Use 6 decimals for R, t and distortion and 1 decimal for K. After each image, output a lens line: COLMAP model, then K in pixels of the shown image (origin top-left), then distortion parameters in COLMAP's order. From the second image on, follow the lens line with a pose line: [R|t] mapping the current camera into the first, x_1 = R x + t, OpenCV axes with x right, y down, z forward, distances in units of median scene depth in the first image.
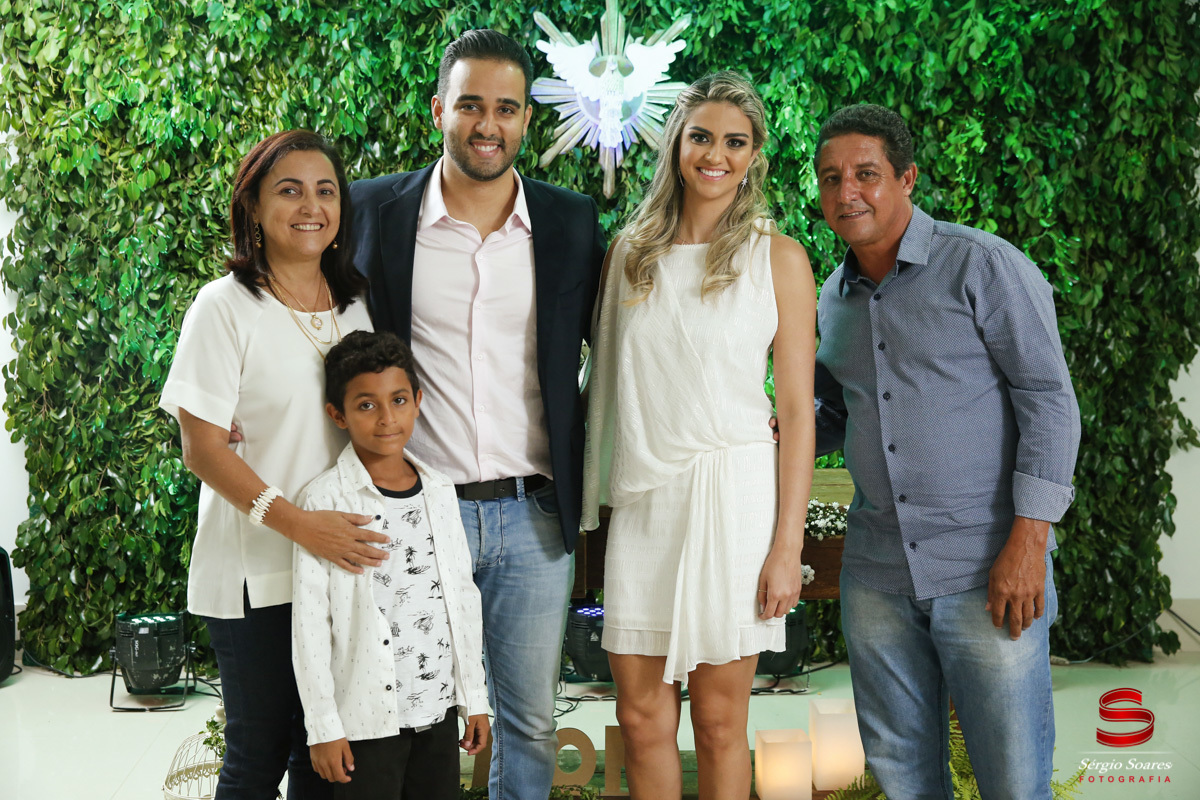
lens RADIAL K [[1486.2, 0, 594.6], [0, 1486.2, 405.3], [0, 0, 1]] dist [0.080296, 0.000000]
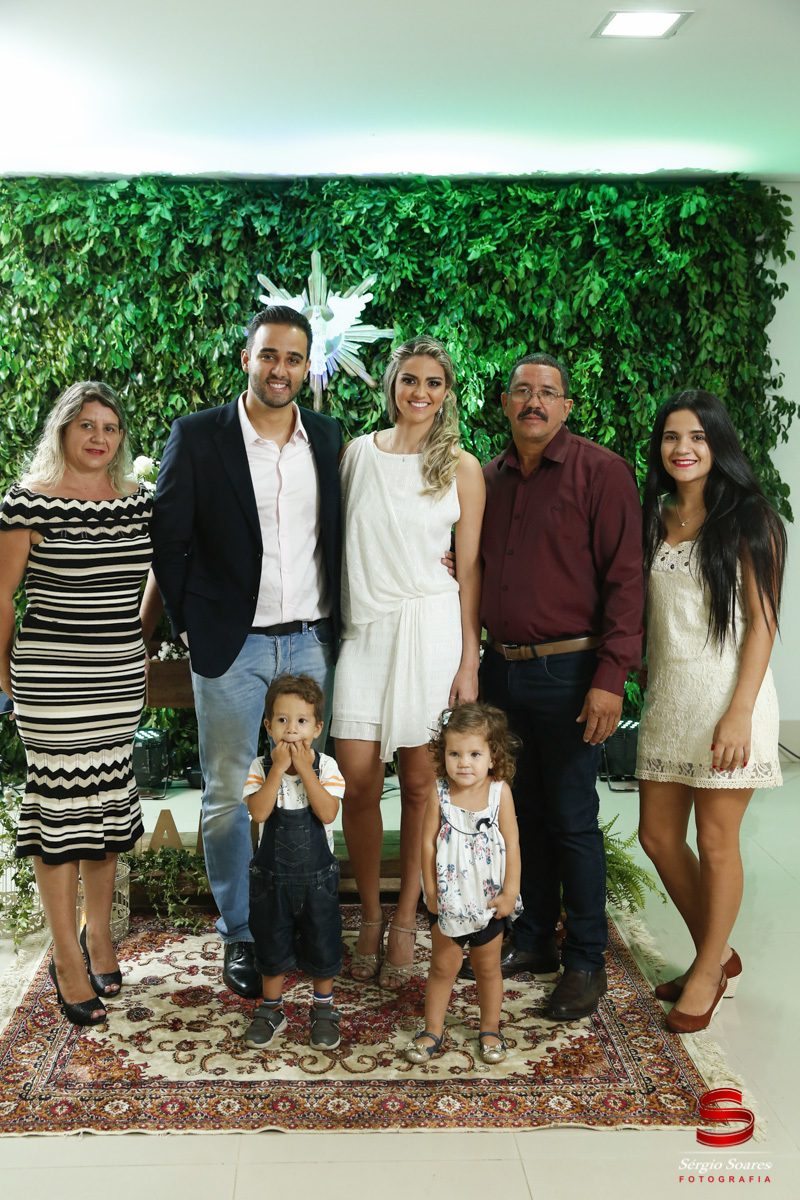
lens RADIAL K [[1303.1, 0, 357.6], [0, 1303.1, 536.9], [0, 0, 1]] dist [0.031764, 0.000000]
pose [[0.999641, -0.008819, -0.025317, 0.074234], [0.008015, 0.999465, -0.031714, 0.006164], [0.025583, 0.031500, 0.999176, -0.141397]]
